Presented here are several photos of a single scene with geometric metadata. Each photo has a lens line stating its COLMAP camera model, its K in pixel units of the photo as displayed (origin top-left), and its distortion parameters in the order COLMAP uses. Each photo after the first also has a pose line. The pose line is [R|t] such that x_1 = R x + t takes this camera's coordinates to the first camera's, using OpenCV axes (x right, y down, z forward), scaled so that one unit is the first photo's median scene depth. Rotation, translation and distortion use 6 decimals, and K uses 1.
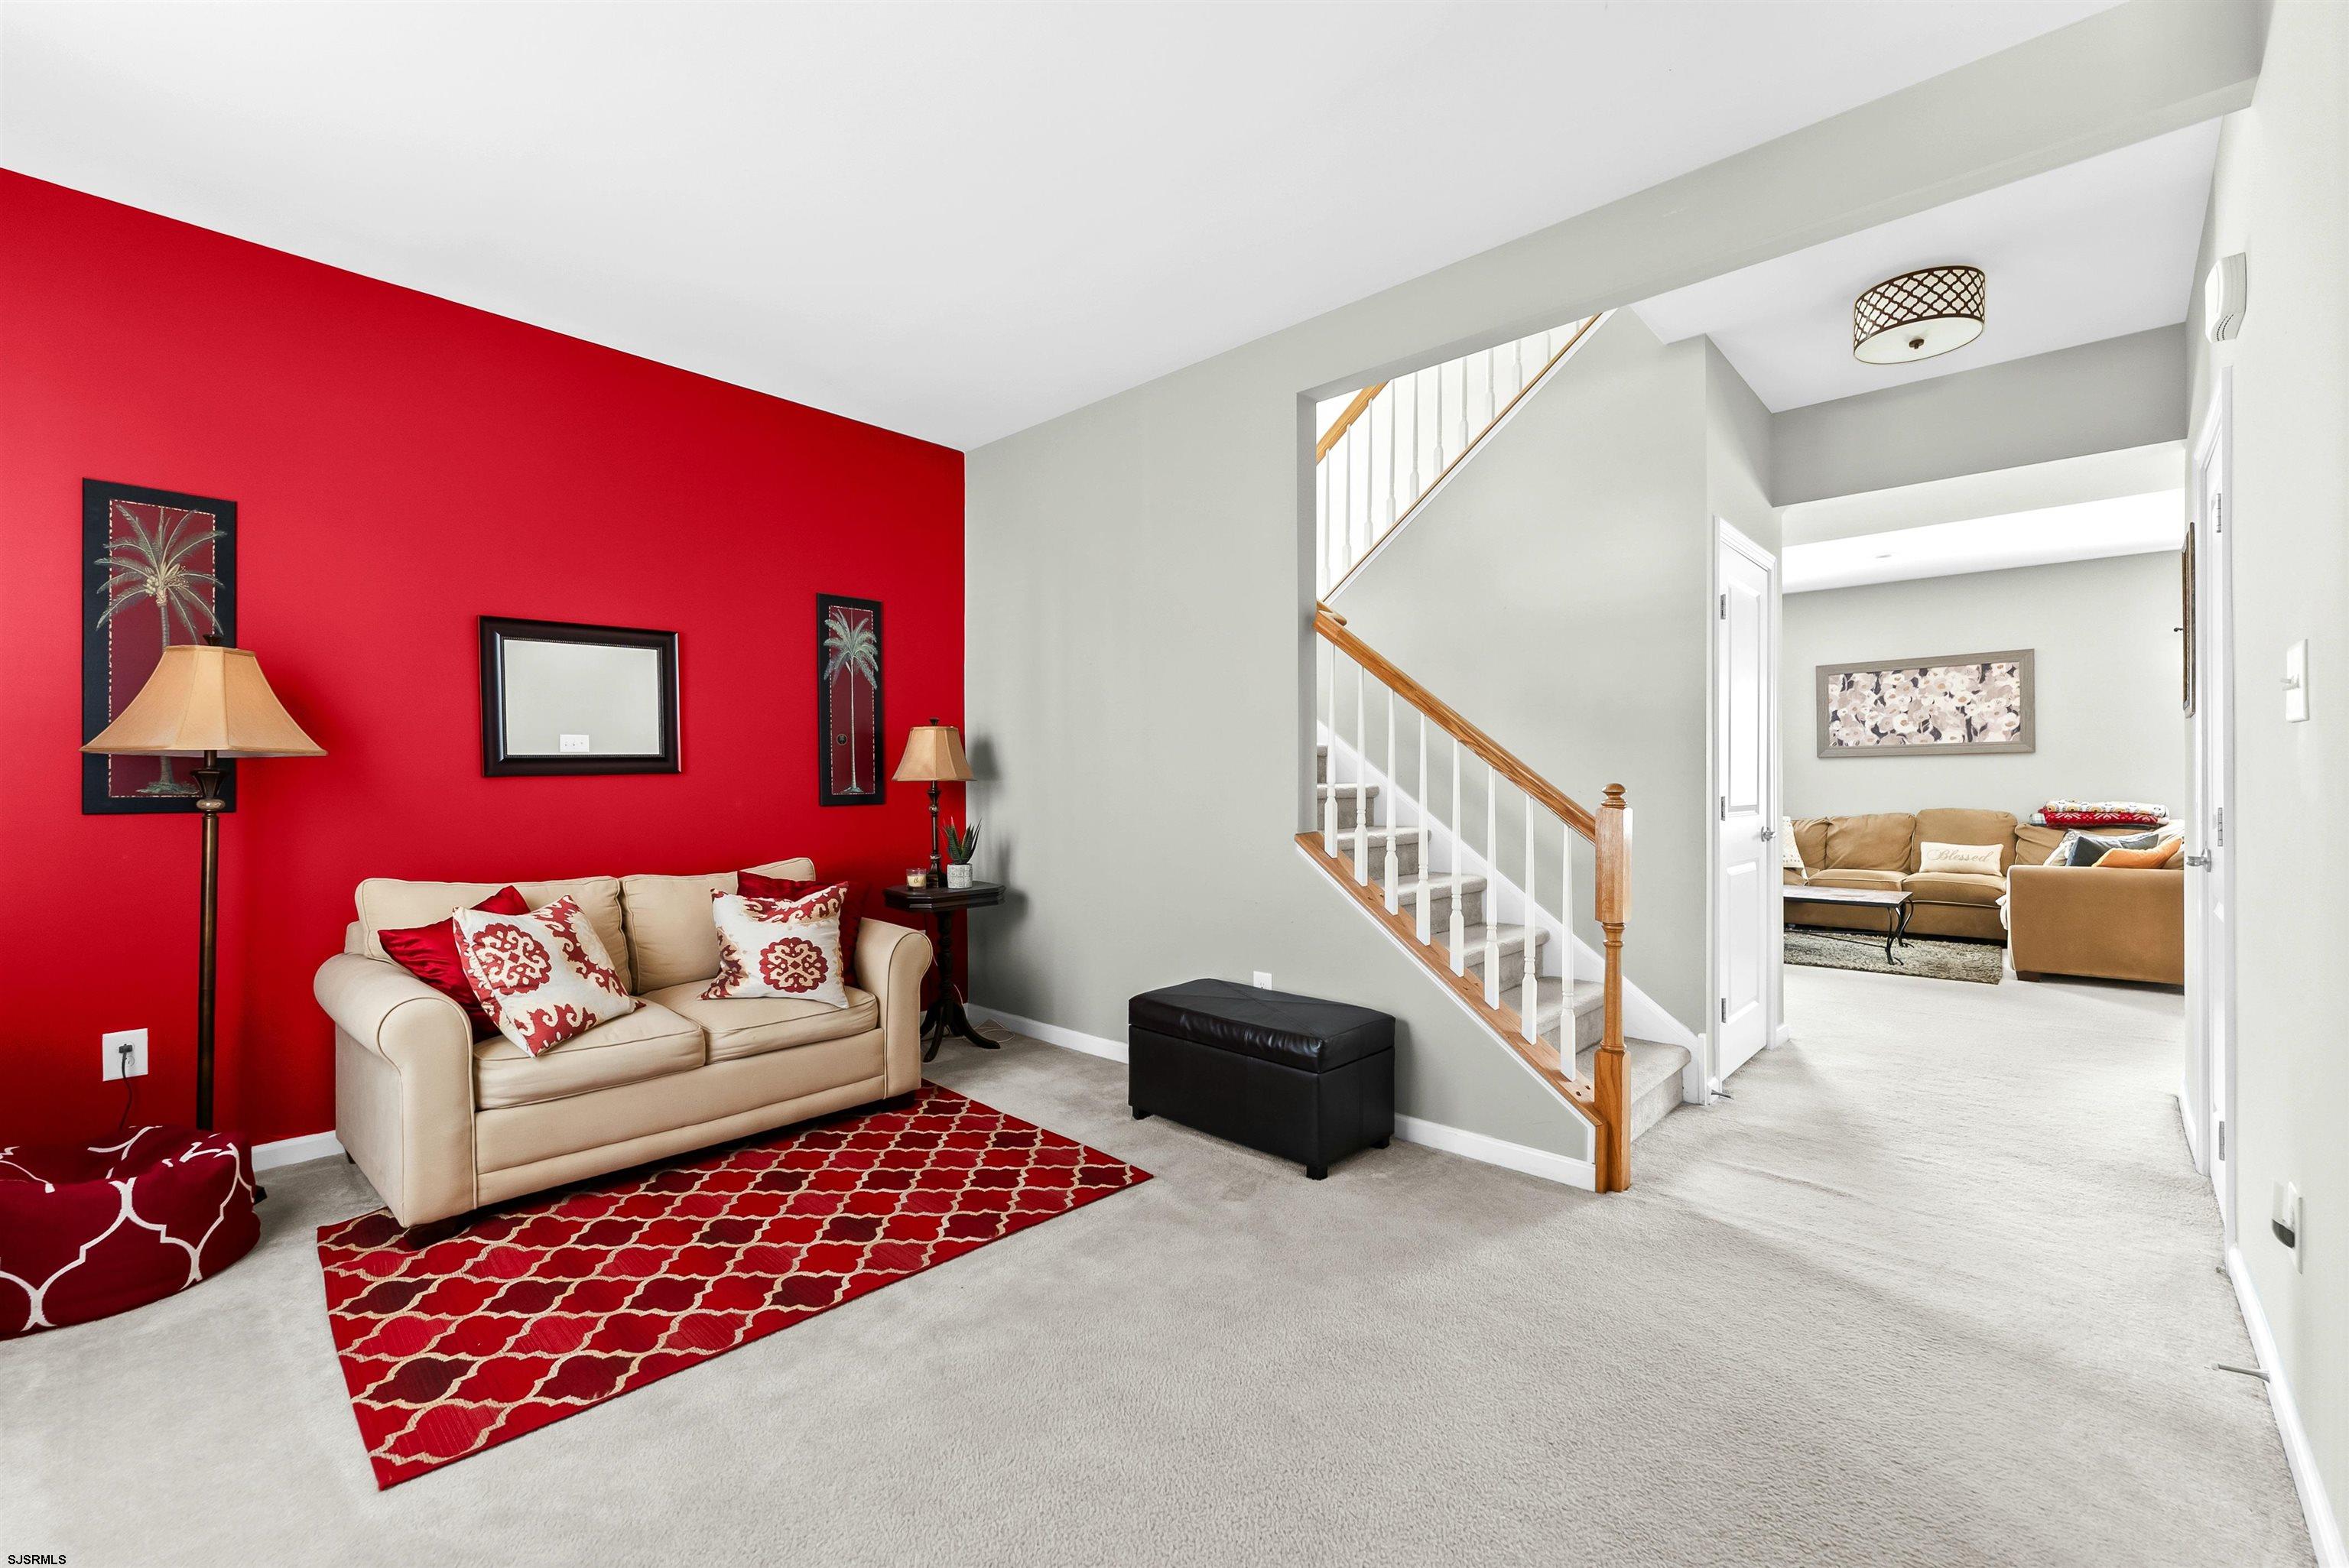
lens RADIAL K [[985.4, 0, 1179.5], [0, 985.4, 780.0], [0, 0, 1]] dist [-0.000641, -0.000285]
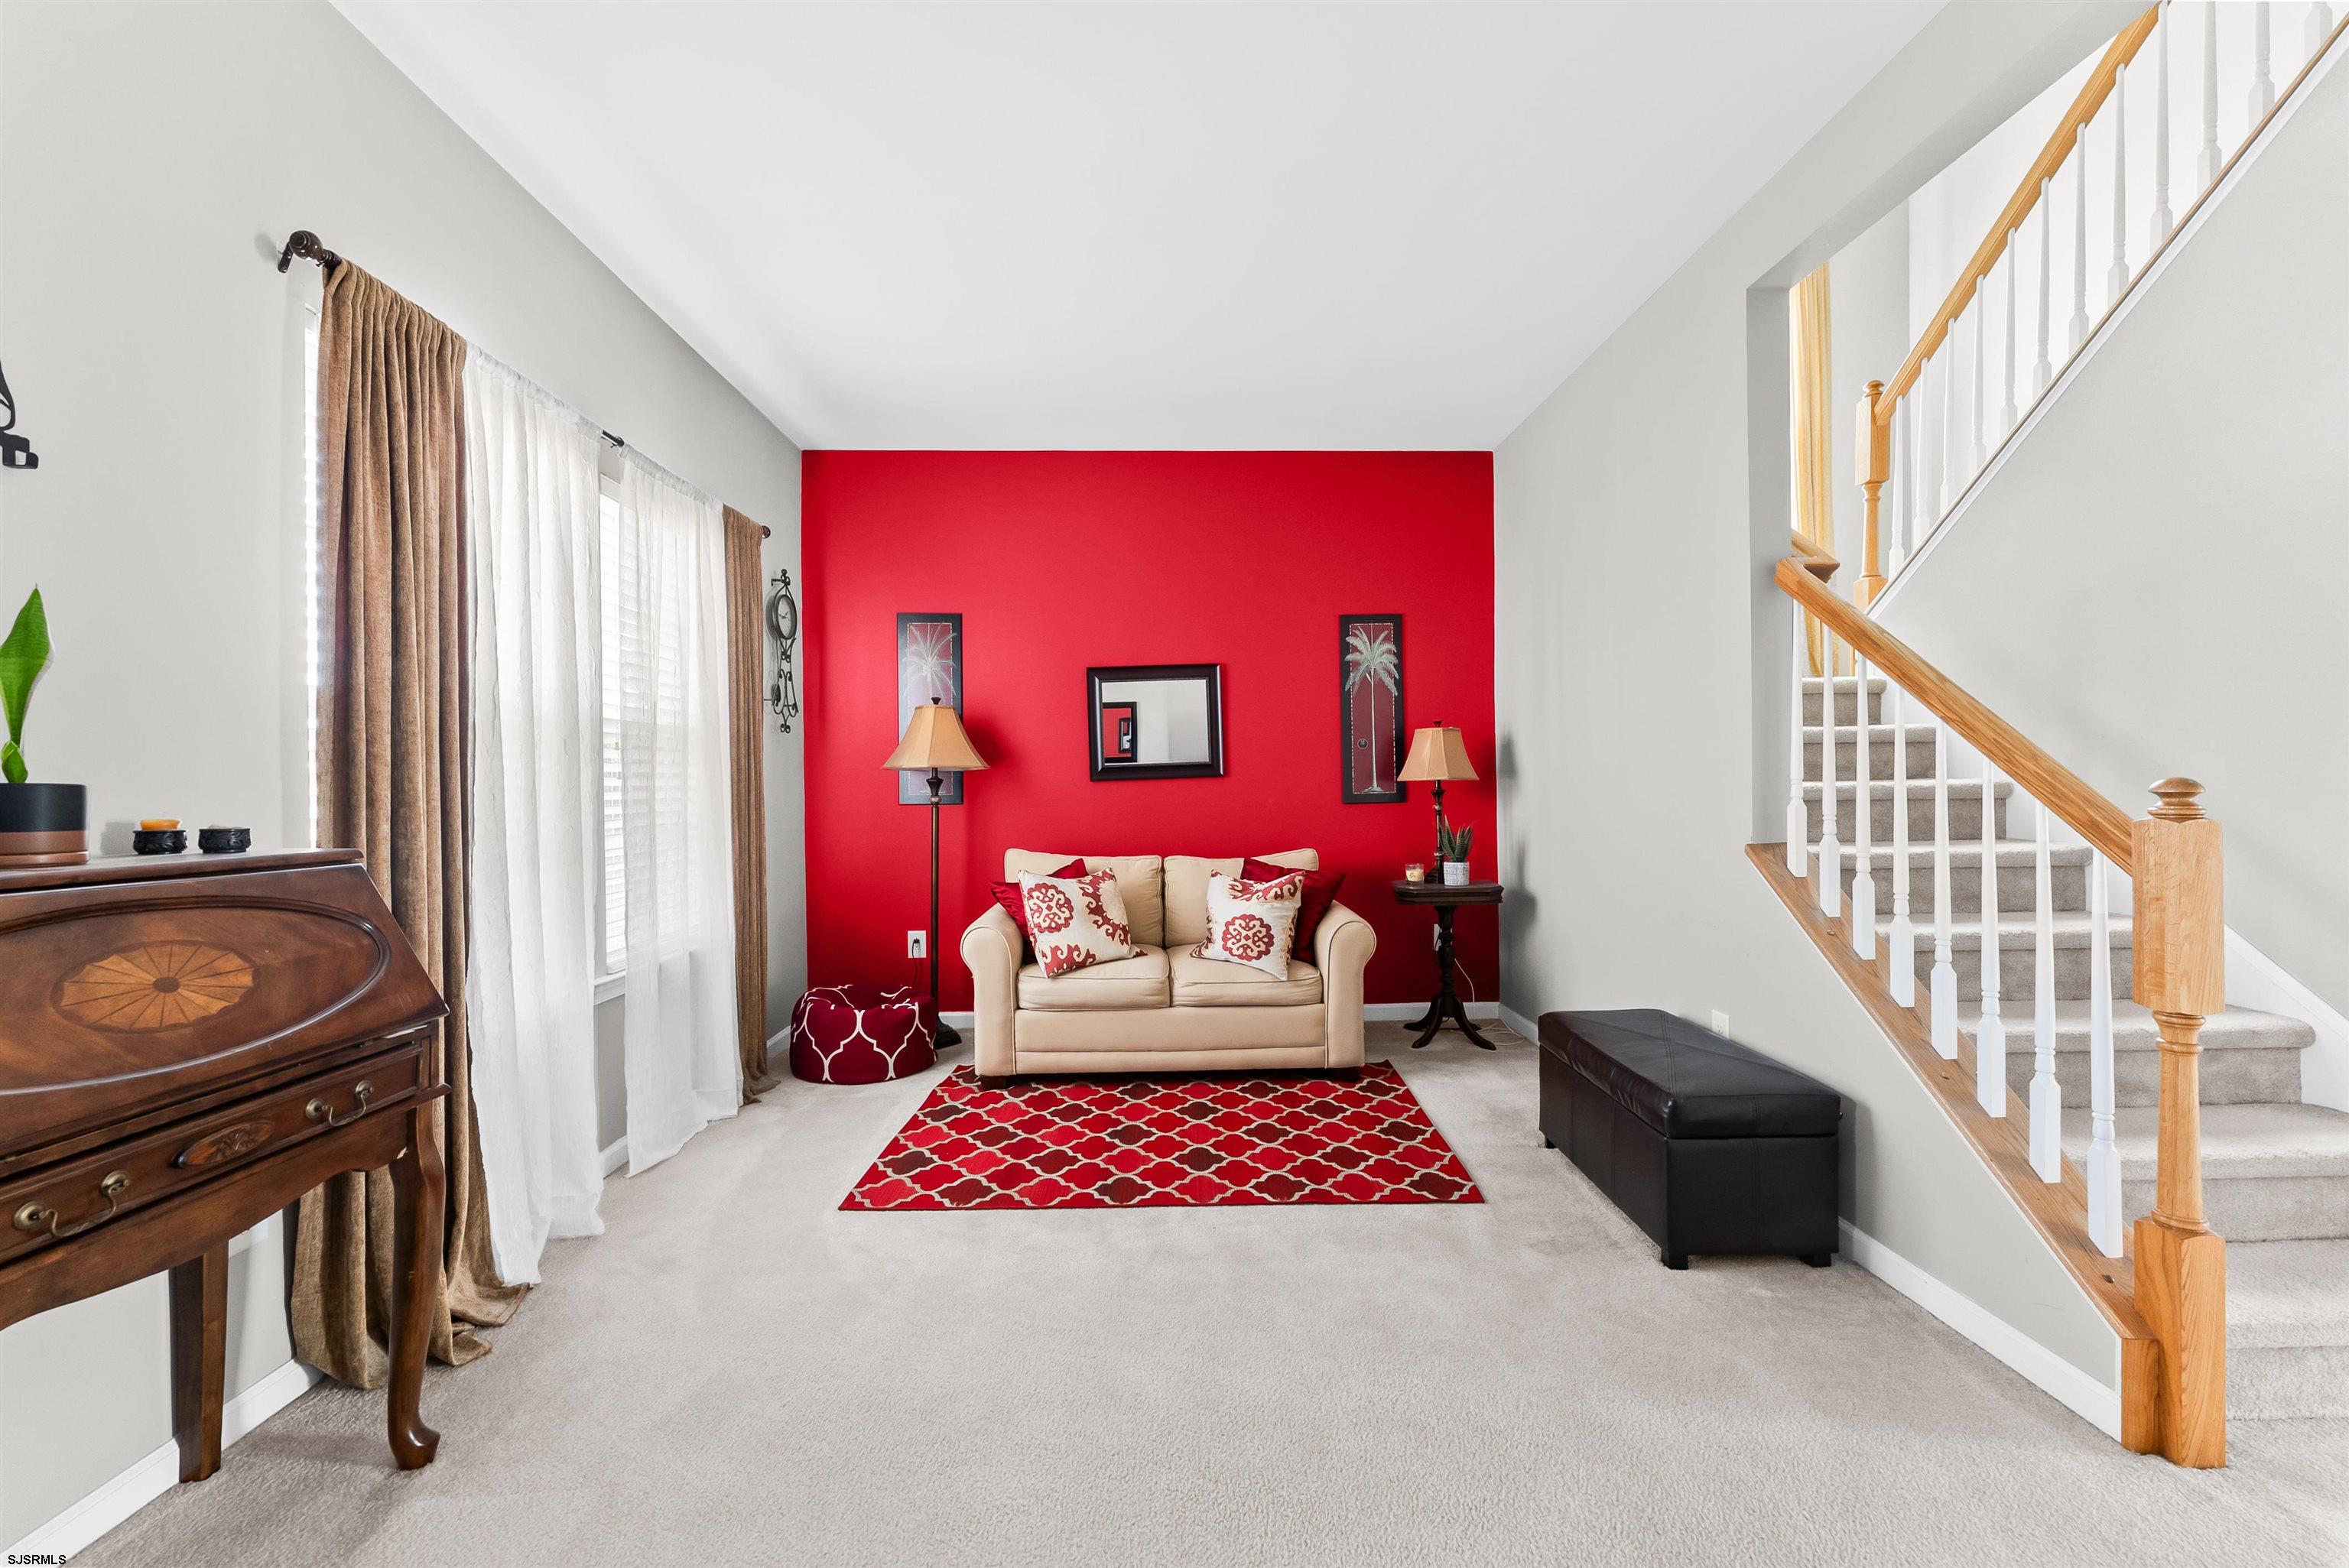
lens RADIAL K [[947.7, 0, 1174.5], [0, 947.7, 784.0], [0, 0, 1]] dist [-0.001077, -0.000159]
pose [[0.696935, -0.006535, -0.717104, 0.409338], [0.010470, 0.999945, 0.001062, 0.001109], [0.717058, -0.008248, 0.696965, 0.160508]]
